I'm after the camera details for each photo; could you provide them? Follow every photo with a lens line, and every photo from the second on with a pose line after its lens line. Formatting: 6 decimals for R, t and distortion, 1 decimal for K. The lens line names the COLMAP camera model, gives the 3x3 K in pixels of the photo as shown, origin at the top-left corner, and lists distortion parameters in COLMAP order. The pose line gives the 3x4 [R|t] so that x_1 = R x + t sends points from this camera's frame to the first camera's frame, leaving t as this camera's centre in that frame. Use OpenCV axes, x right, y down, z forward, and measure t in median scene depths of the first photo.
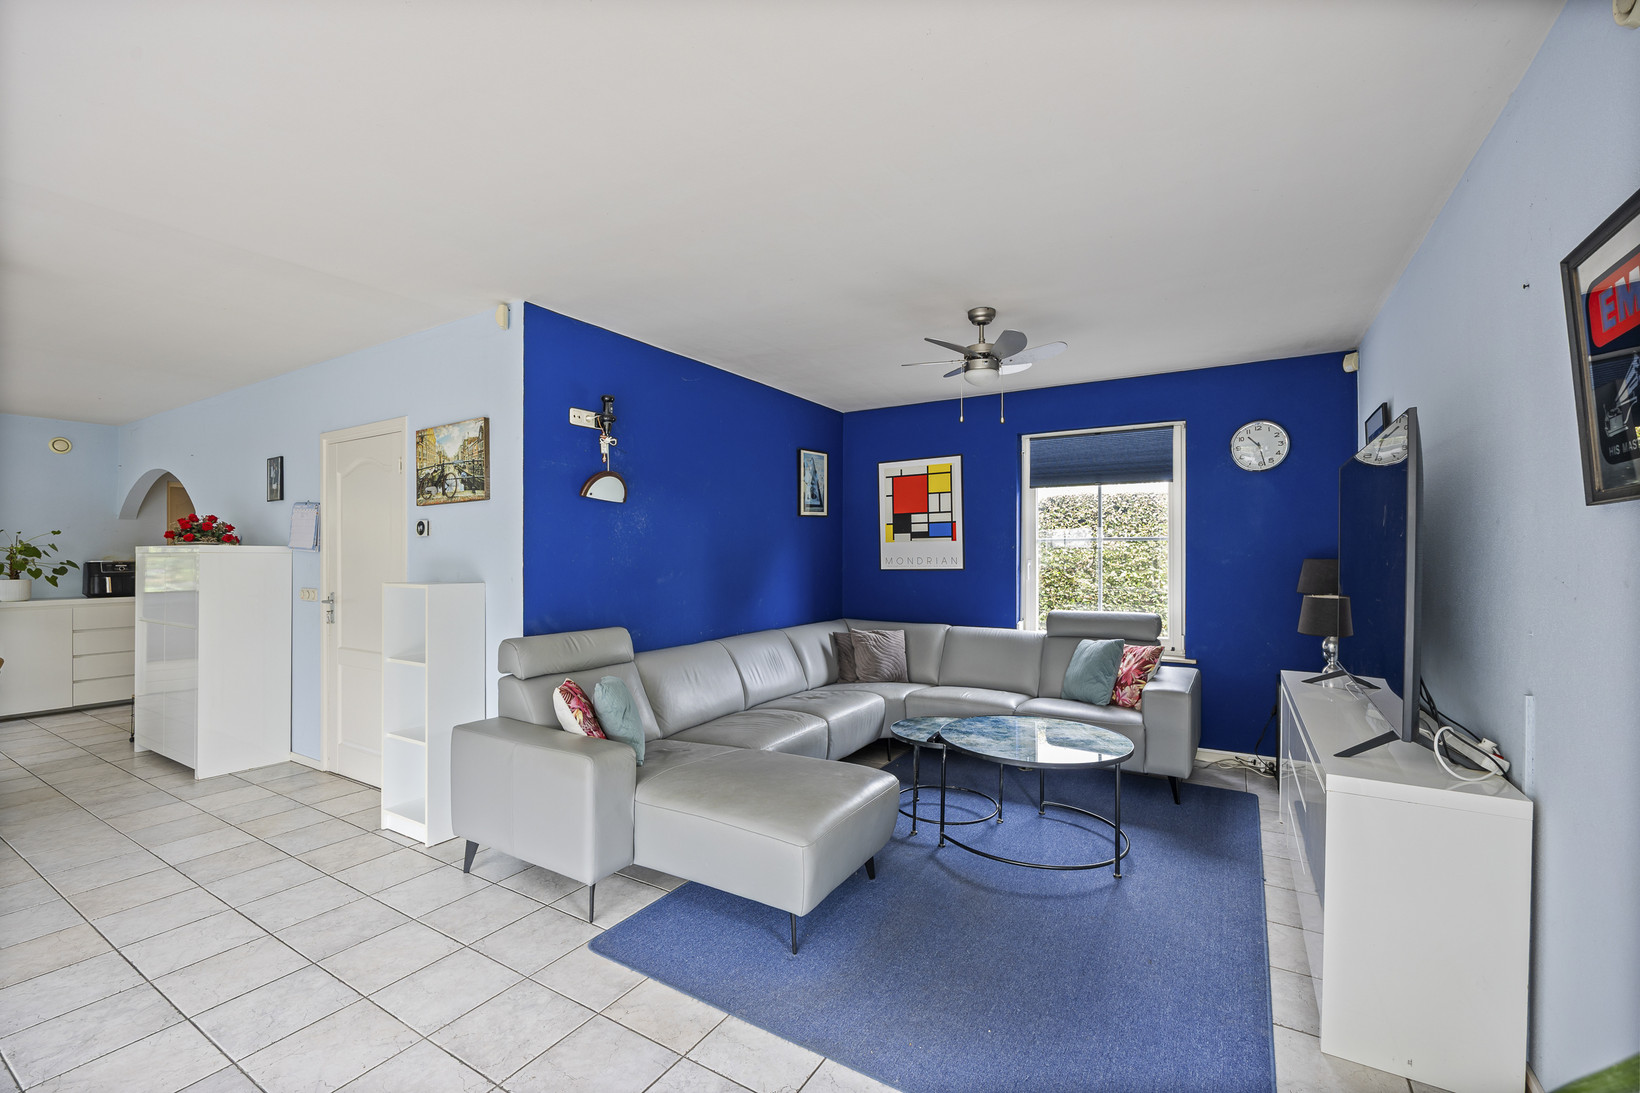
lens RADIAL K [[697.0, 0, 791.1], [0, 697.0, 550.1], [0, 0, 1]] dist [-0.003098, 0.000304]
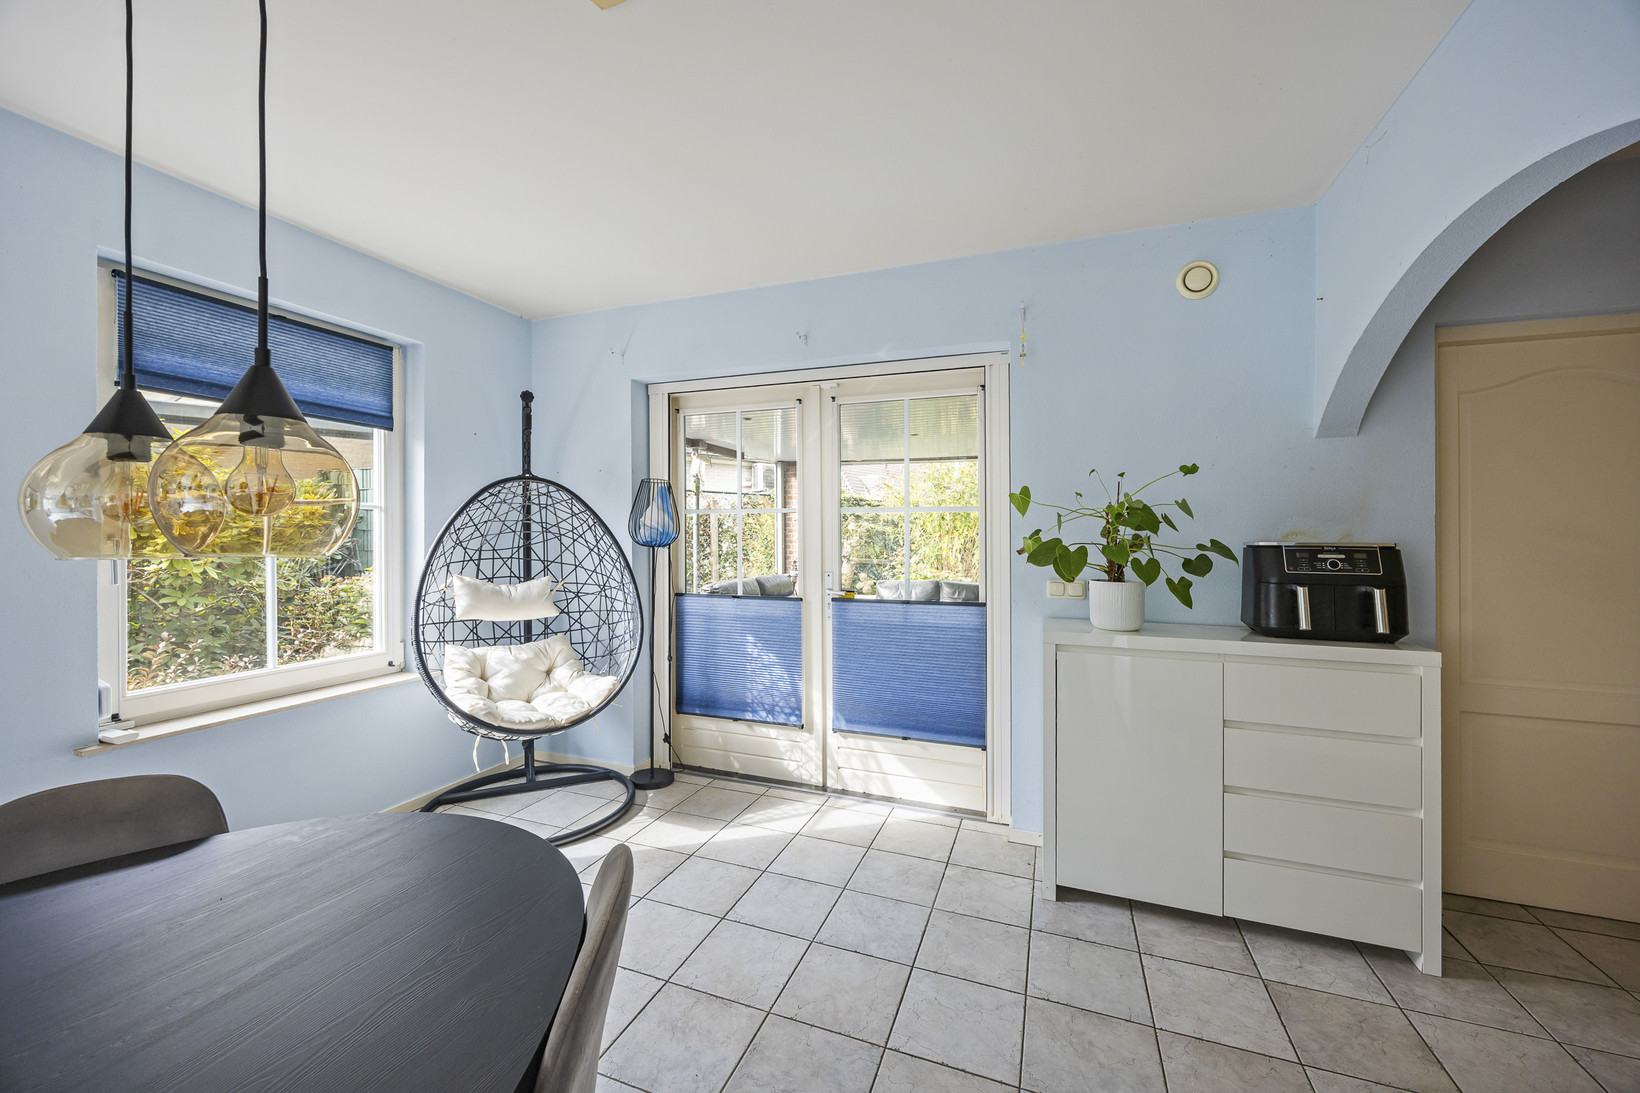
lens RADIAL K [[624.9, 0, 824.4], [0, 624.9, 534.4], [0, 0, 1]] dist [-0.001035, -0.000093]
pose [[0.210778, 0.002819, -0.977530, -0.869053], [-0.003359, 0.999992, 0.002160, 0.013668], [0.977528, 0.002828, 0.210786, 0.832531]]
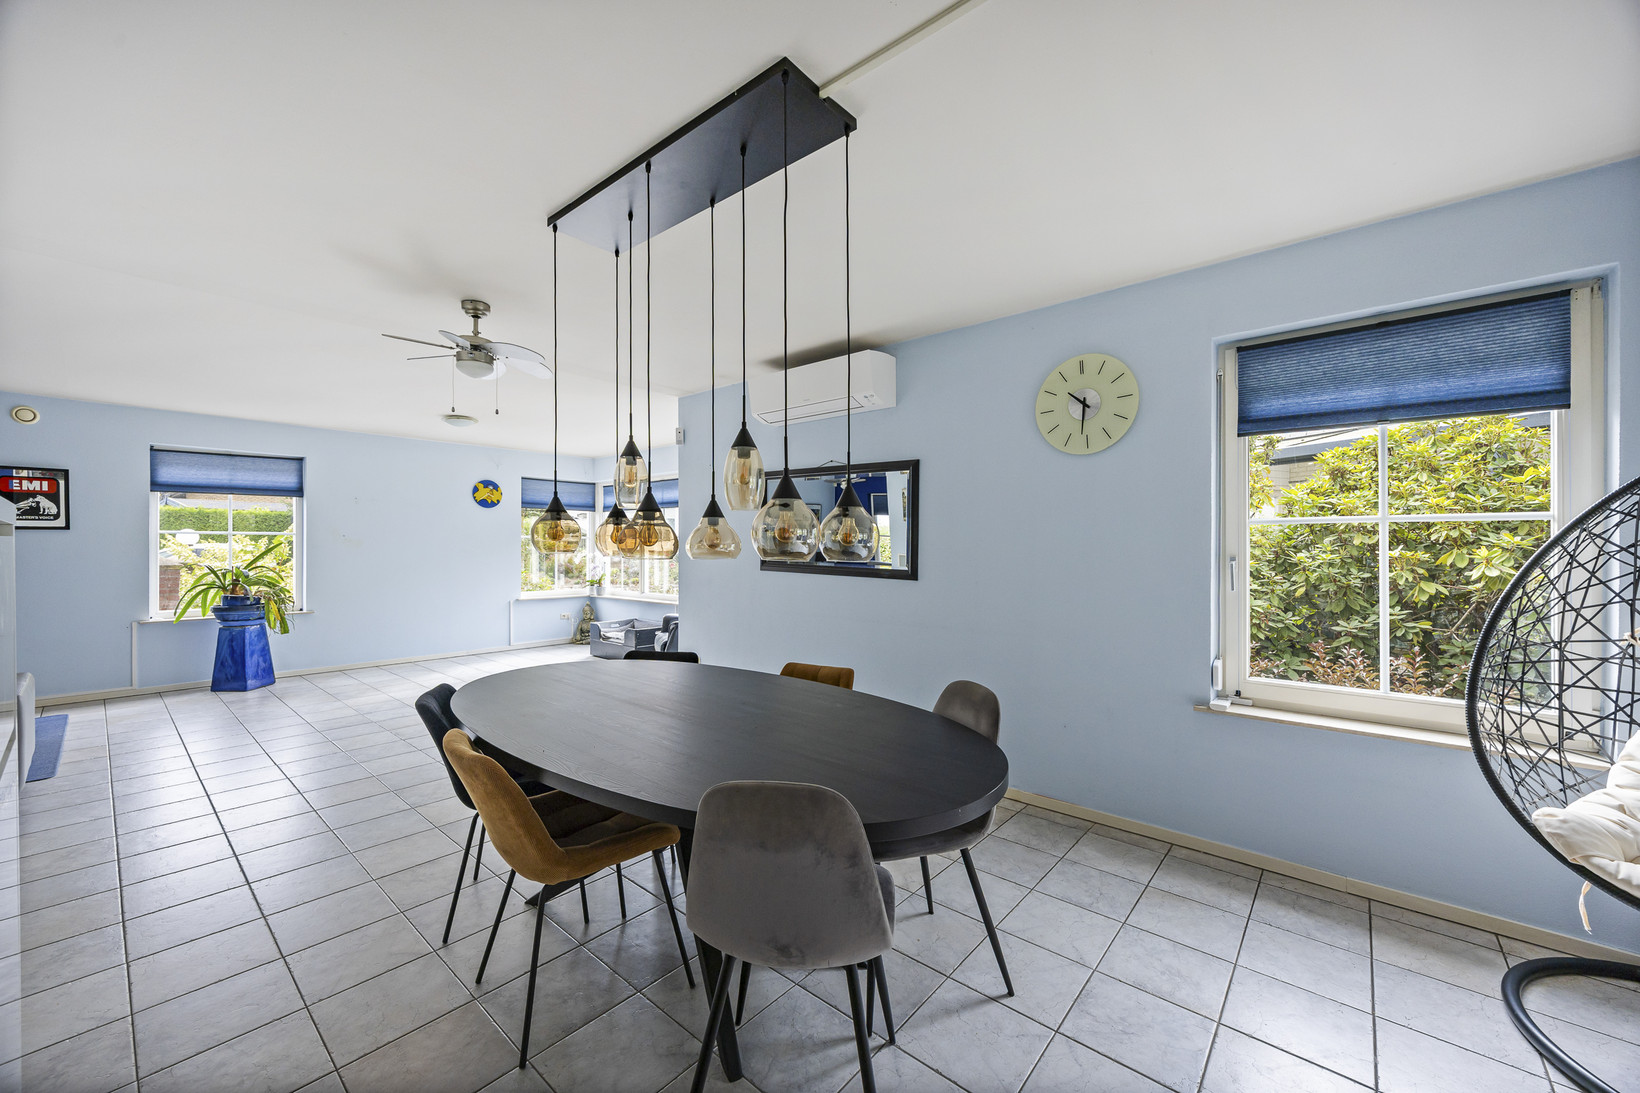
lens RADIAL K [[624.9, 0, 804.6], [0, 624.9, 546.3], [0, 0, 1]] dist [-0.001035, -0.000093]
pose [[-0.988344, 0.000386, 0.152238, -1.086740], [-0.000469, 0.999984, -0.005584, 0.014270], [-0.152238, -0.005591, -0.988328, 1.044928]]
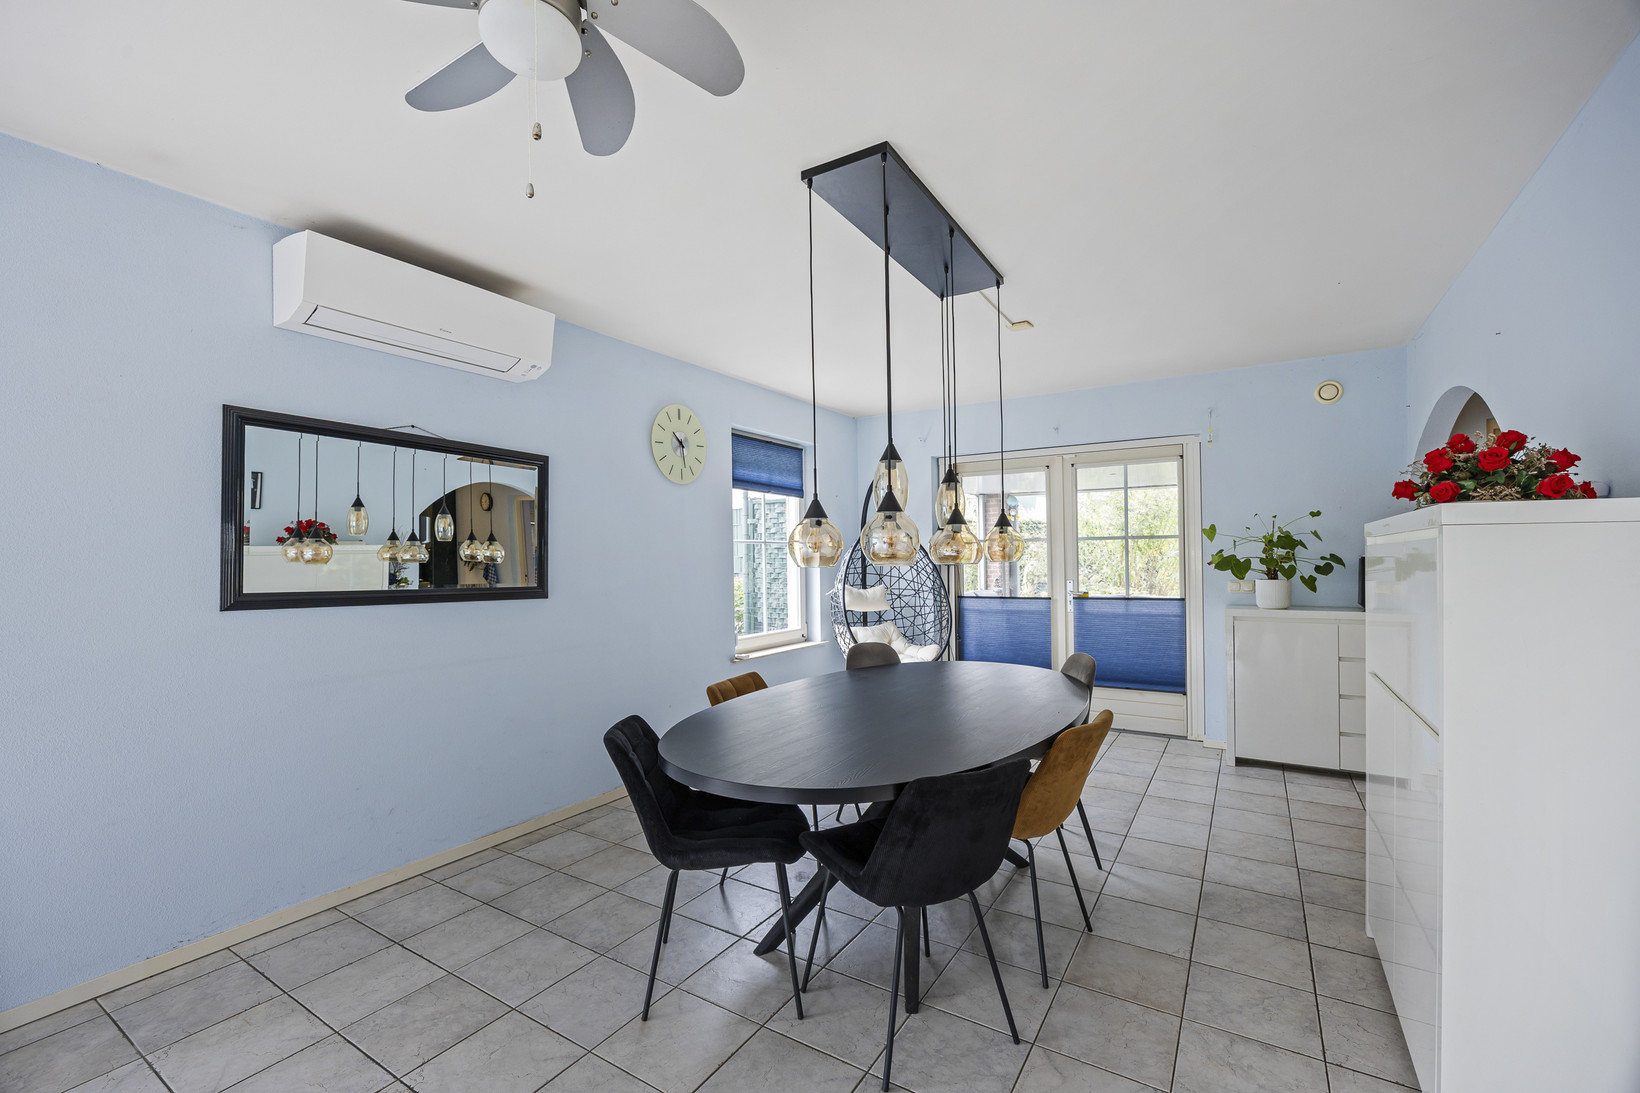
lens RADIAL K [[697.0, 0, 811.2], [0, 697.0, 563.2], [0, 0, 1]] dist [-0.003098, 0.000304]
pose [[0.001717, 0.007712, -0.999969, -0.418042], [0.012481, 0.999892, 0.007733, 0.014090], [0.999921, -0.012494, 0.001620, 0.570352]]
